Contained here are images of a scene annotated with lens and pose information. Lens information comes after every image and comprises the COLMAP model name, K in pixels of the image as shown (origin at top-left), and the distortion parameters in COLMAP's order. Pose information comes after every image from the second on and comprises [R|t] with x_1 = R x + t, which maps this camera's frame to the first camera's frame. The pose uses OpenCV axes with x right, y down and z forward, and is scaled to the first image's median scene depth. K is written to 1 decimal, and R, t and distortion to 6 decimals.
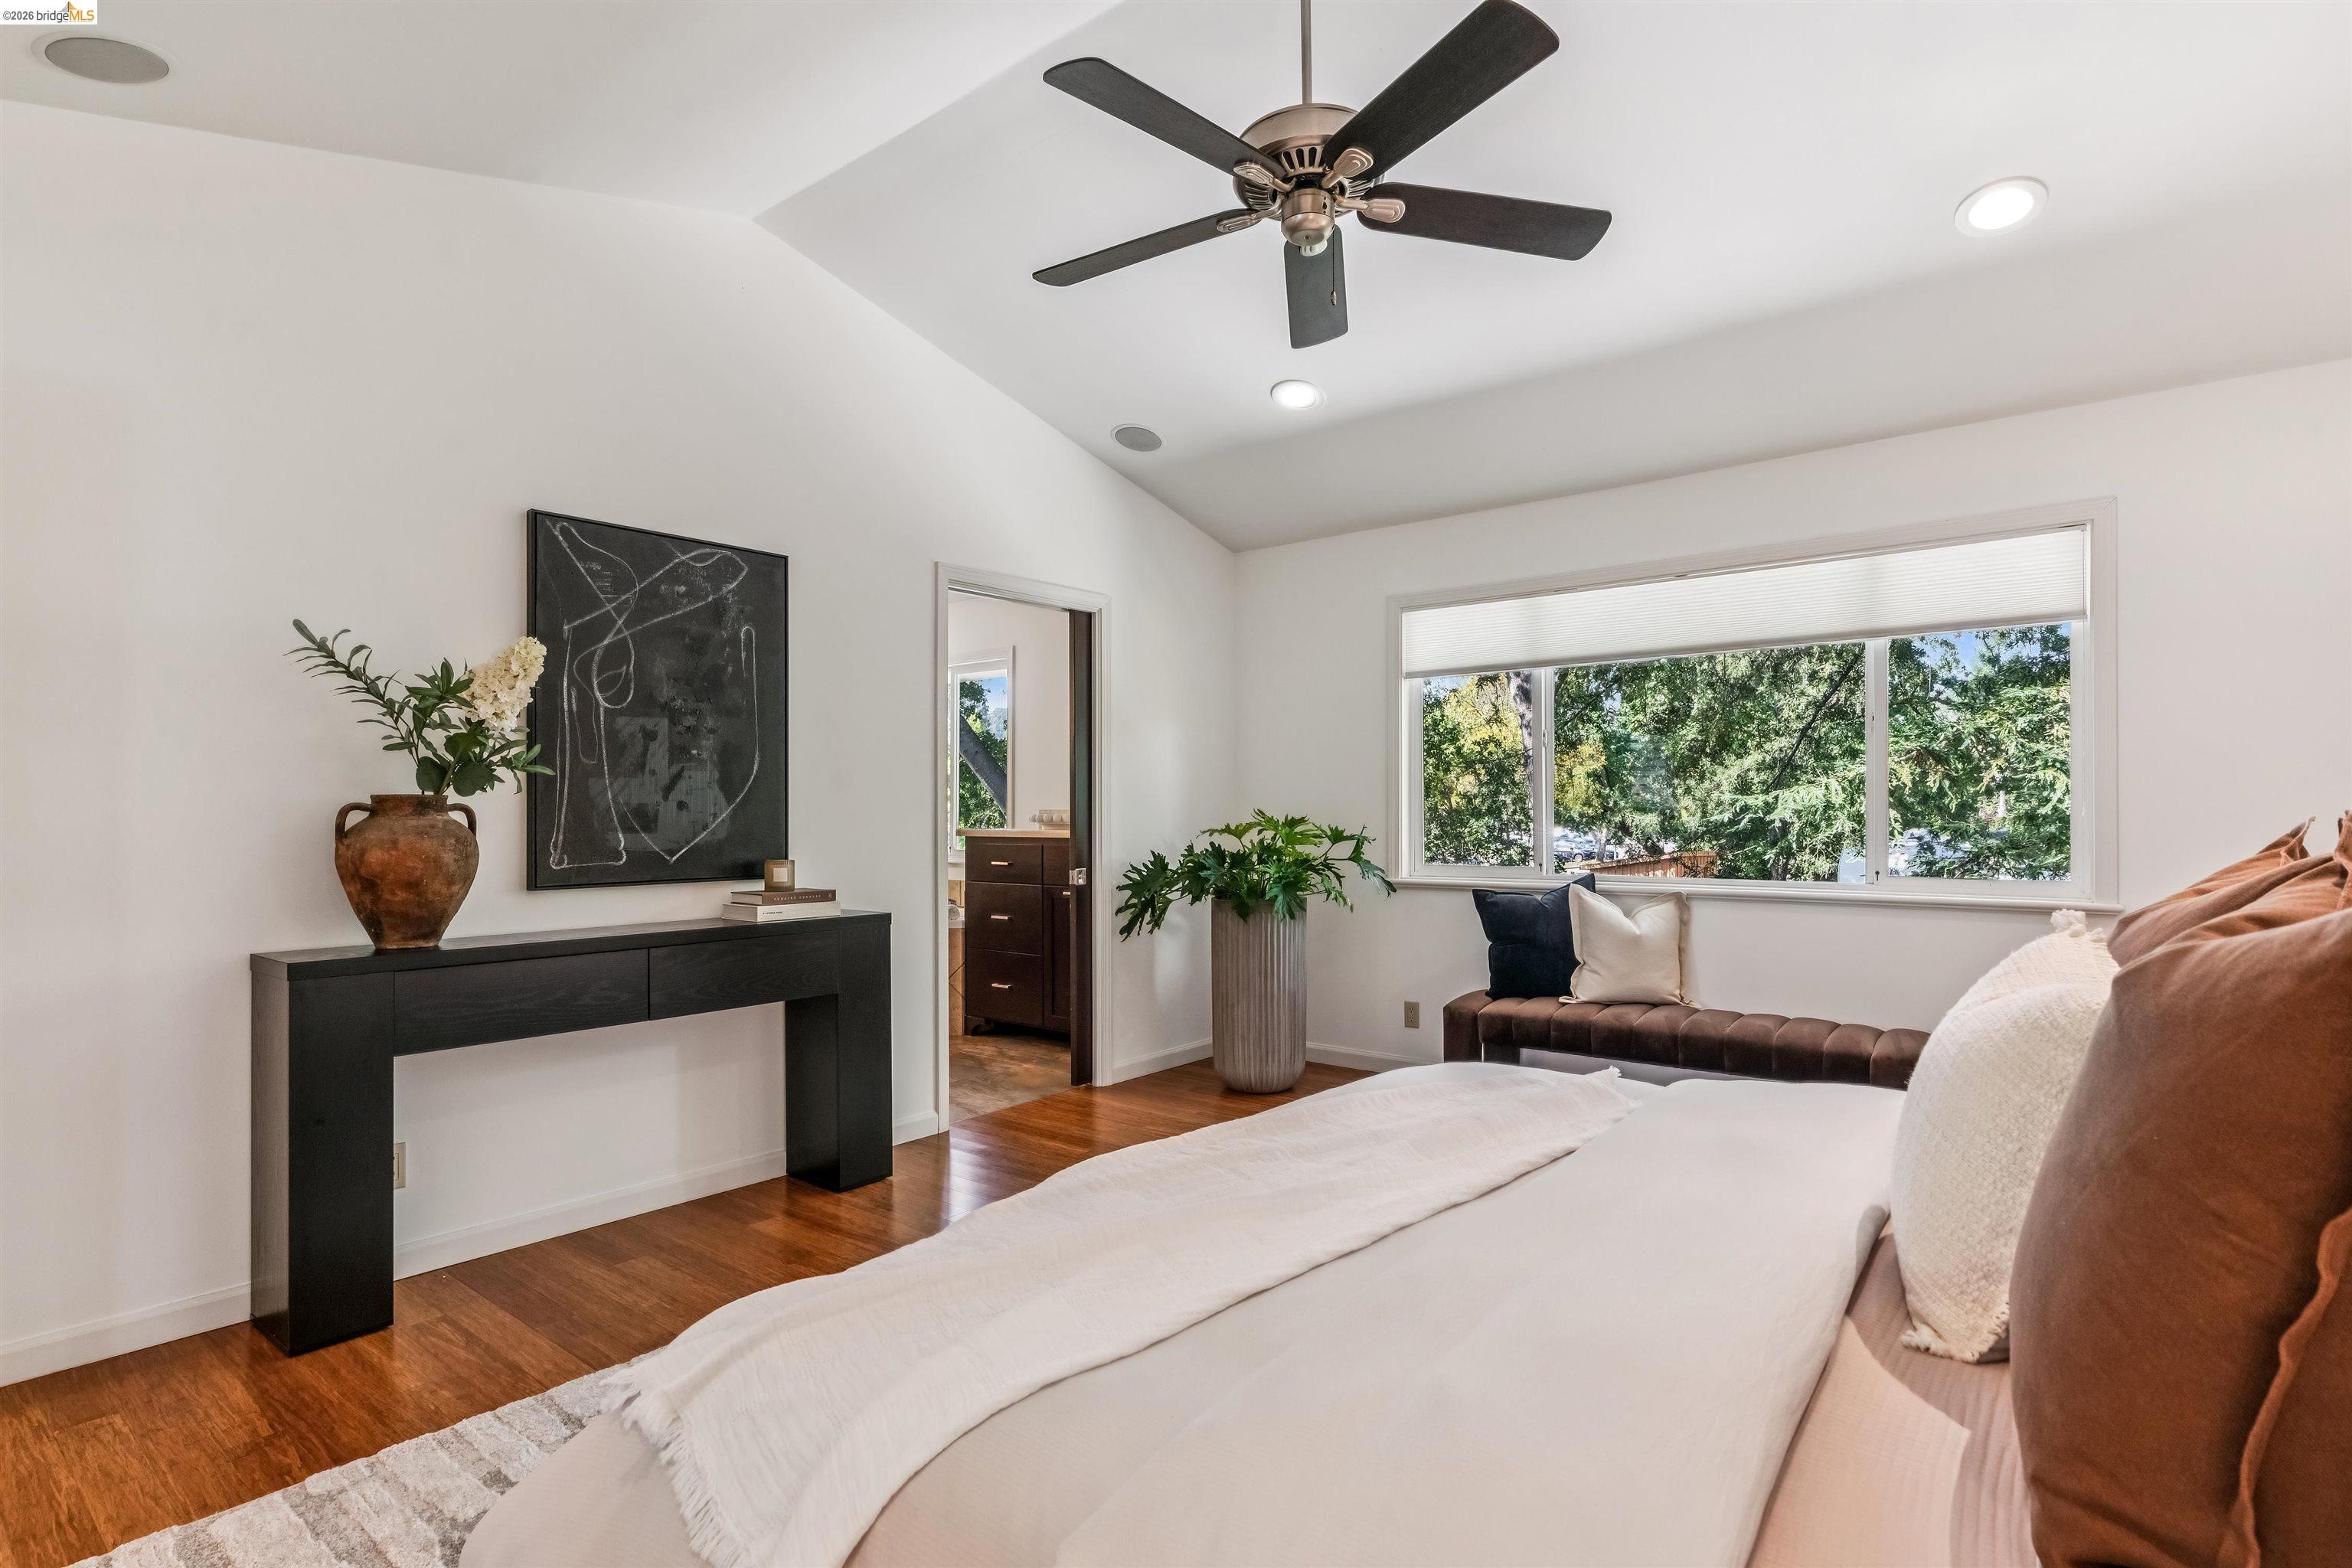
lens RADIAL K [[1198.8, 0, 1176.9], [0, 1198.8, 803.3], [0, 0, 1]] dist [-0.002064, -0.000170]
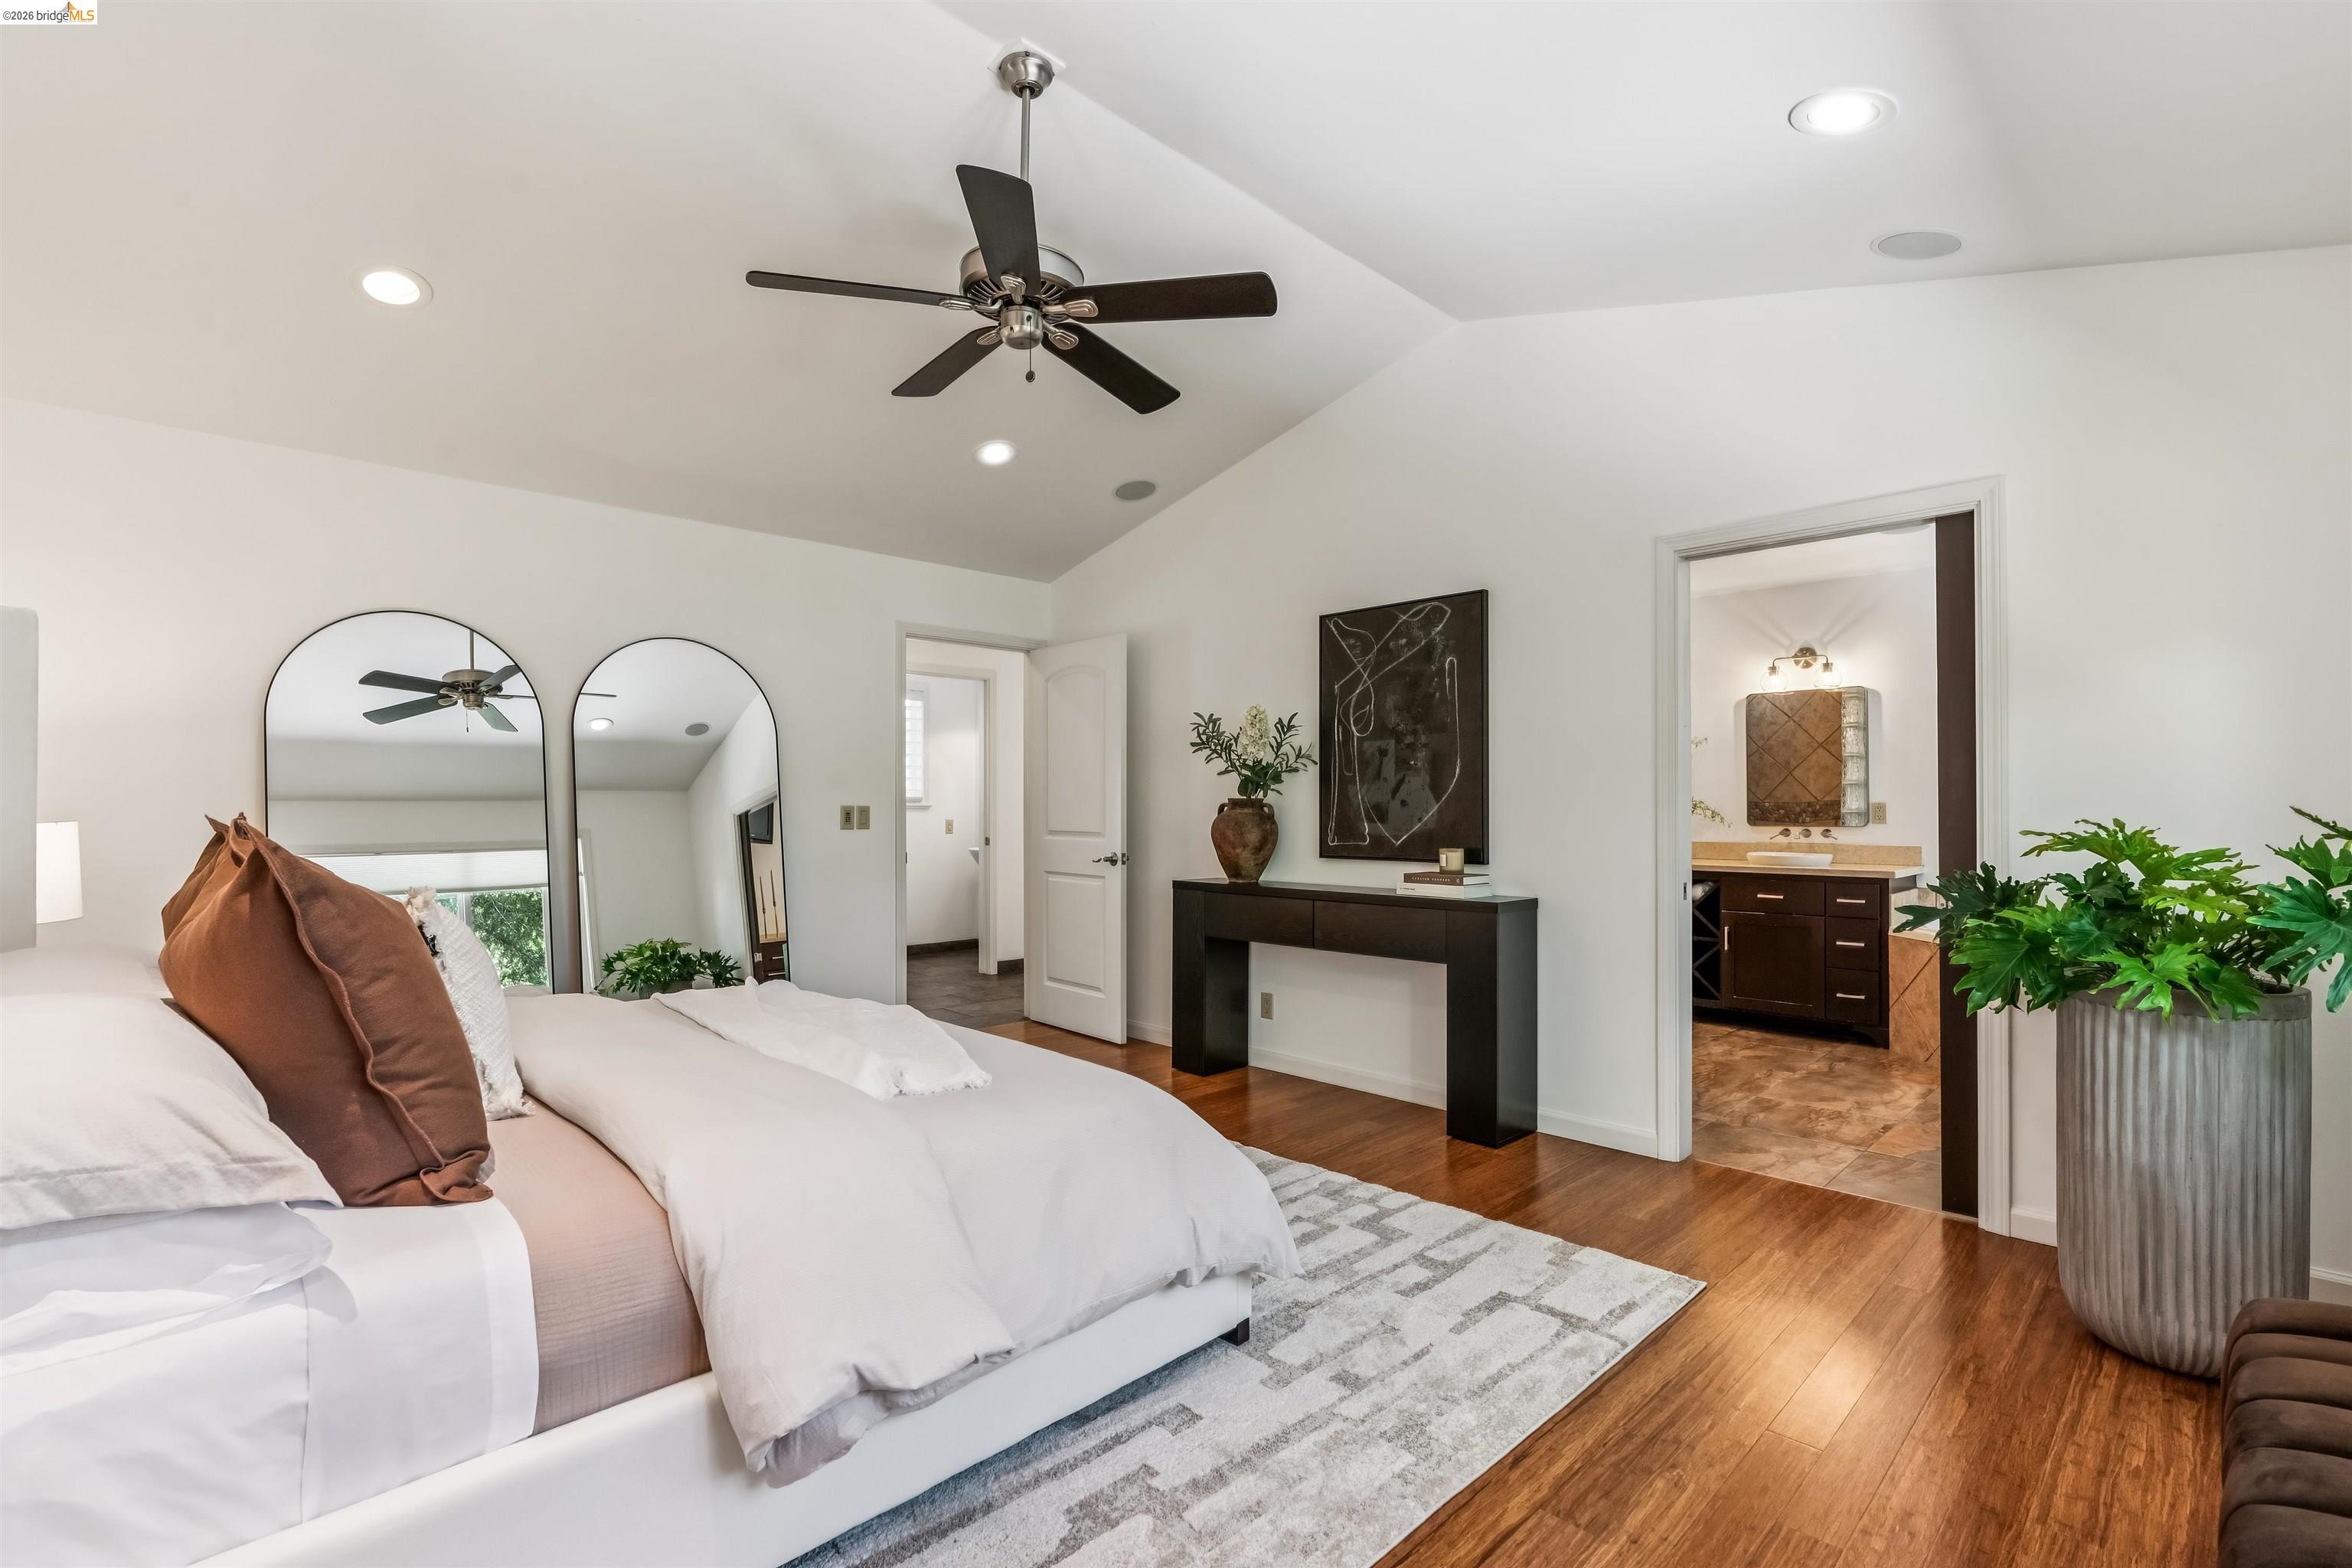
lens RADIAL K [[1060.4, 0, 1184.2], [0, 1060.4, 796.2], [0, 0, 1]] dist [-0.009637, 0.004638]
pose [[-0.107223, -0.009640, -0.994188, 0.789497], [0.004135, 0.999940, -0.010141, 0.004956], [0.994226, -0.005198, -0.107177, 0.885052]]
